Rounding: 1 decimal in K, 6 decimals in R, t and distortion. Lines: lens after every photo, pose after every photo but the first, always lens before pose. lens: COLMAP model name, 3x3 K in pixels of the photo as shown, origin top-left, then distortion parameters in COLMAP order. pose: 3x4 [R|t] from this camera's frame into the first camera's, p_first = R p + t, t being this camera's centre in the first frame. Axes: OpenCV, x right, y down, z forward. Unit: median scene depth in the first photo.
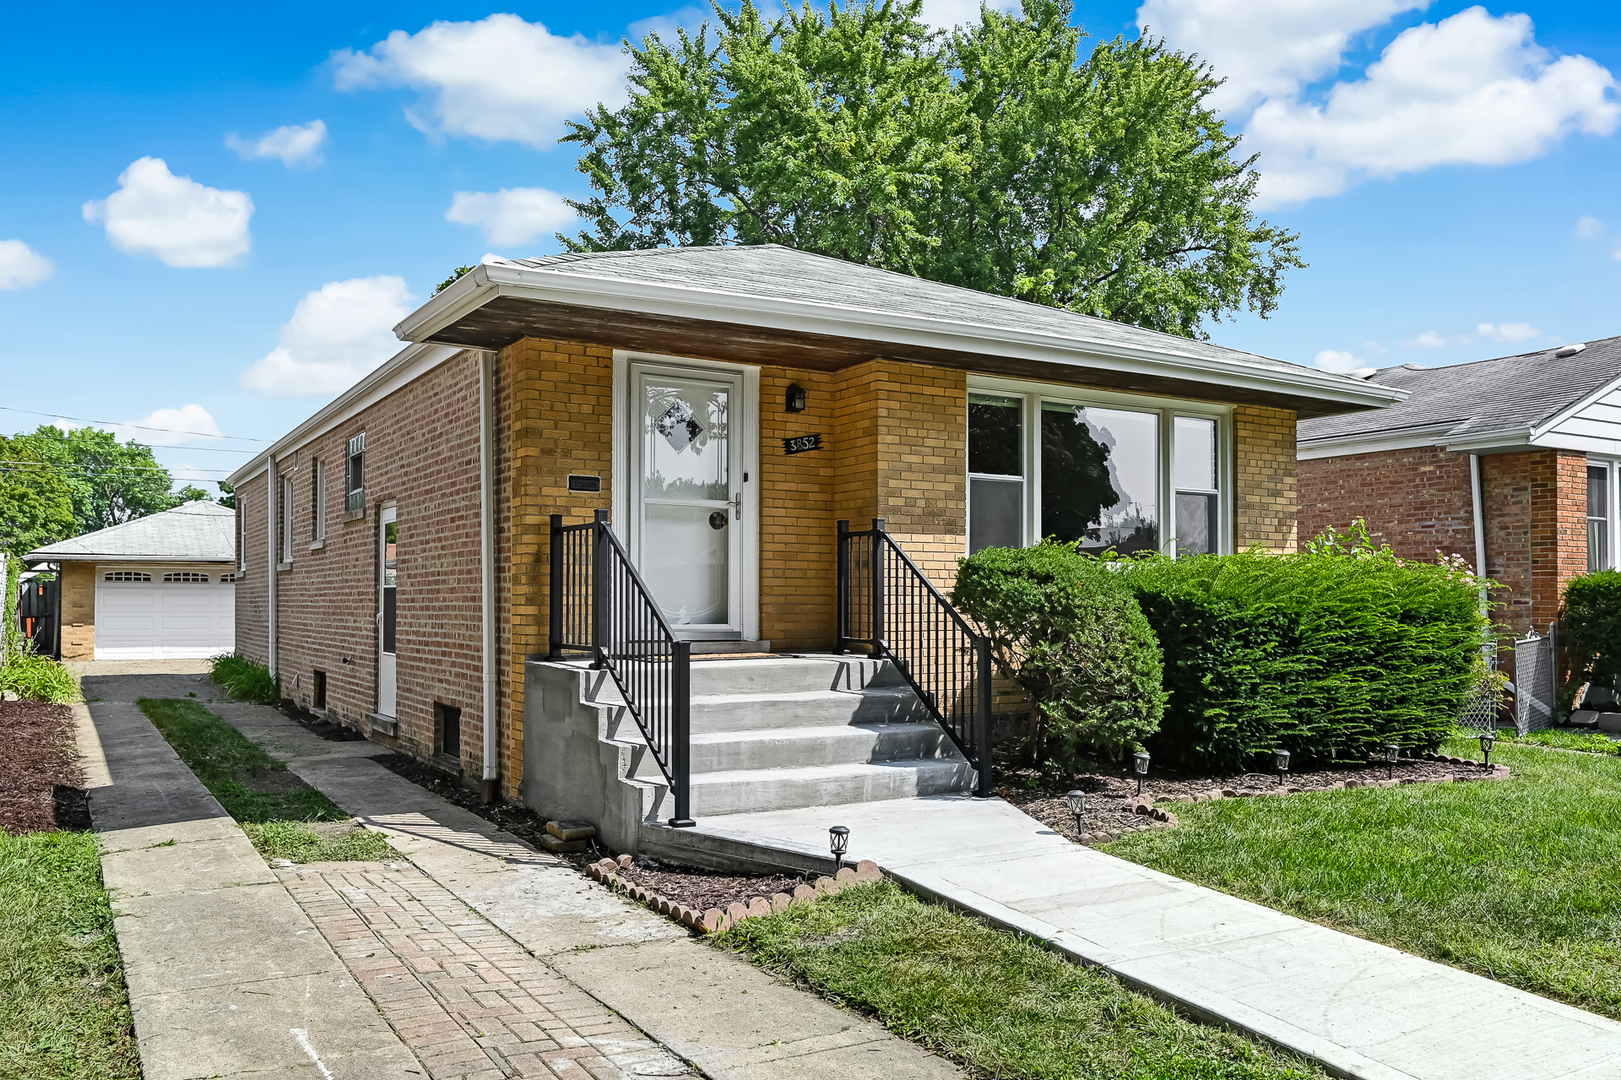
lens RADIAL K [[1236.2, 0, 808.5], [0, 1236.2, 538.1], [0, 0, 1]] dist [0.000071, 0.000804]
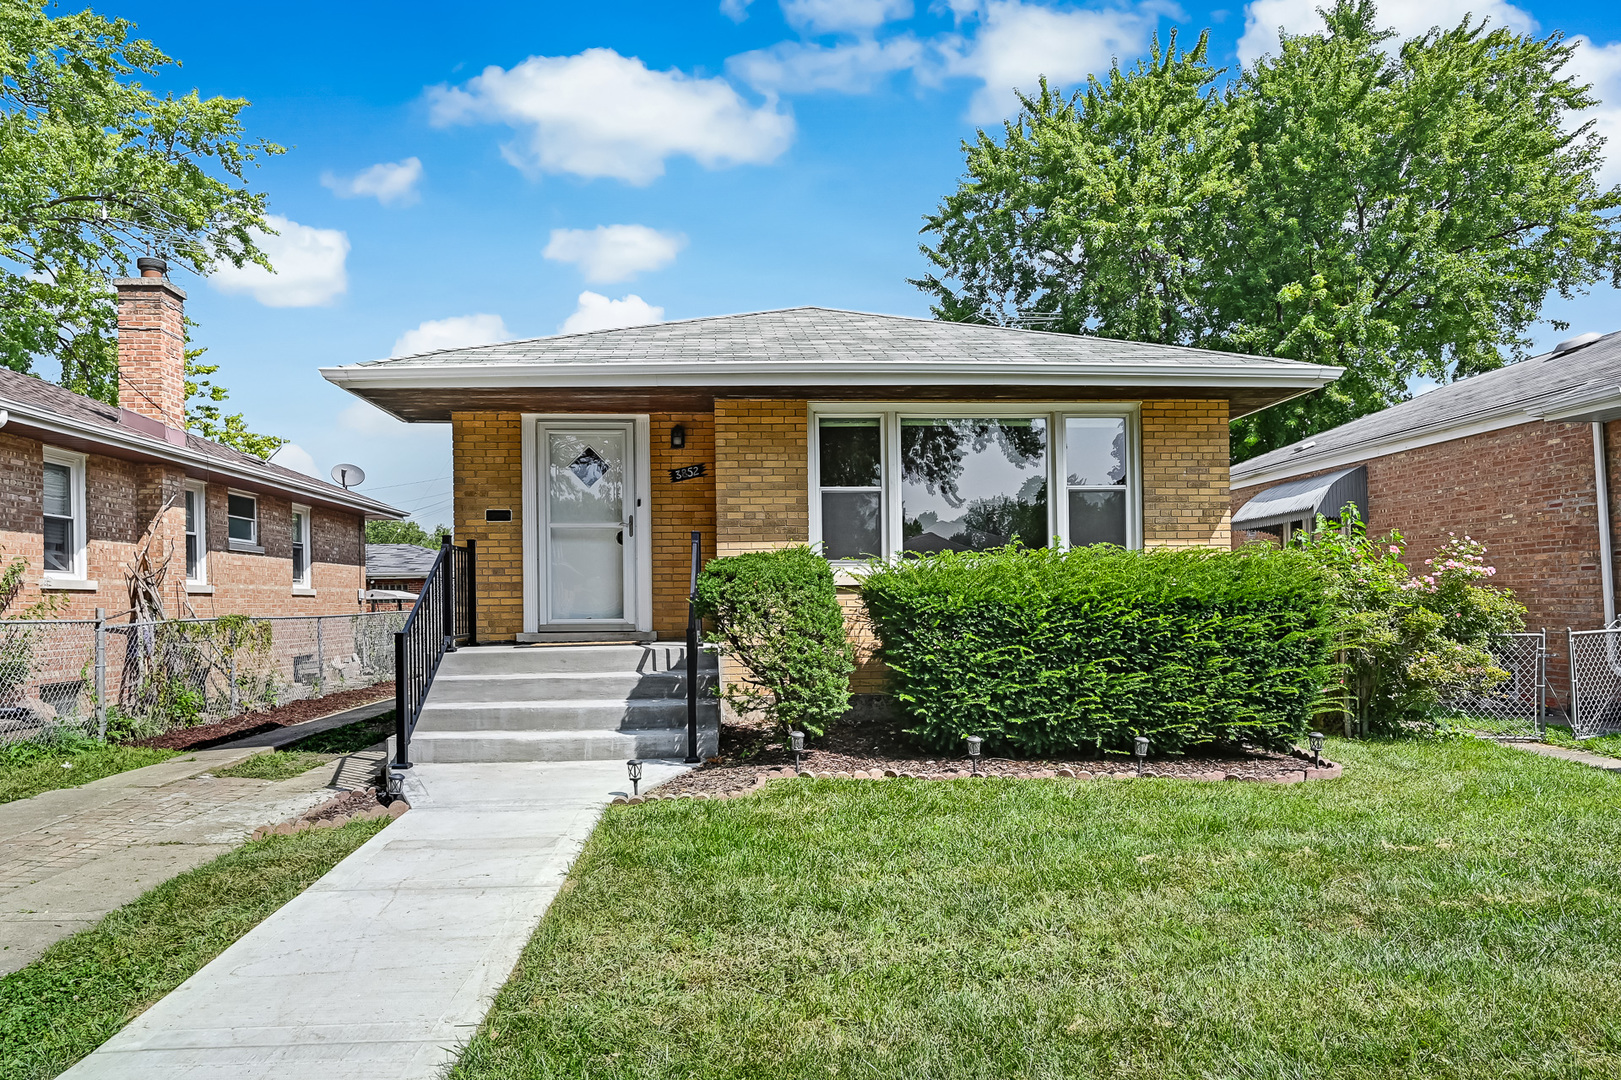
lens RADIAL K [[1000.4, 0, 810.4], [0, 1000.4, 554.6], [0, 0, 1]] dist [-0.004768, -0.000526]
pose [[0.889882, -0.034640, -0.454875, 0.563703], [0.037579, 0.999290, -0.002583, 0.013151], [0.454641, -0.014795, 0.890552, 0.163519]]
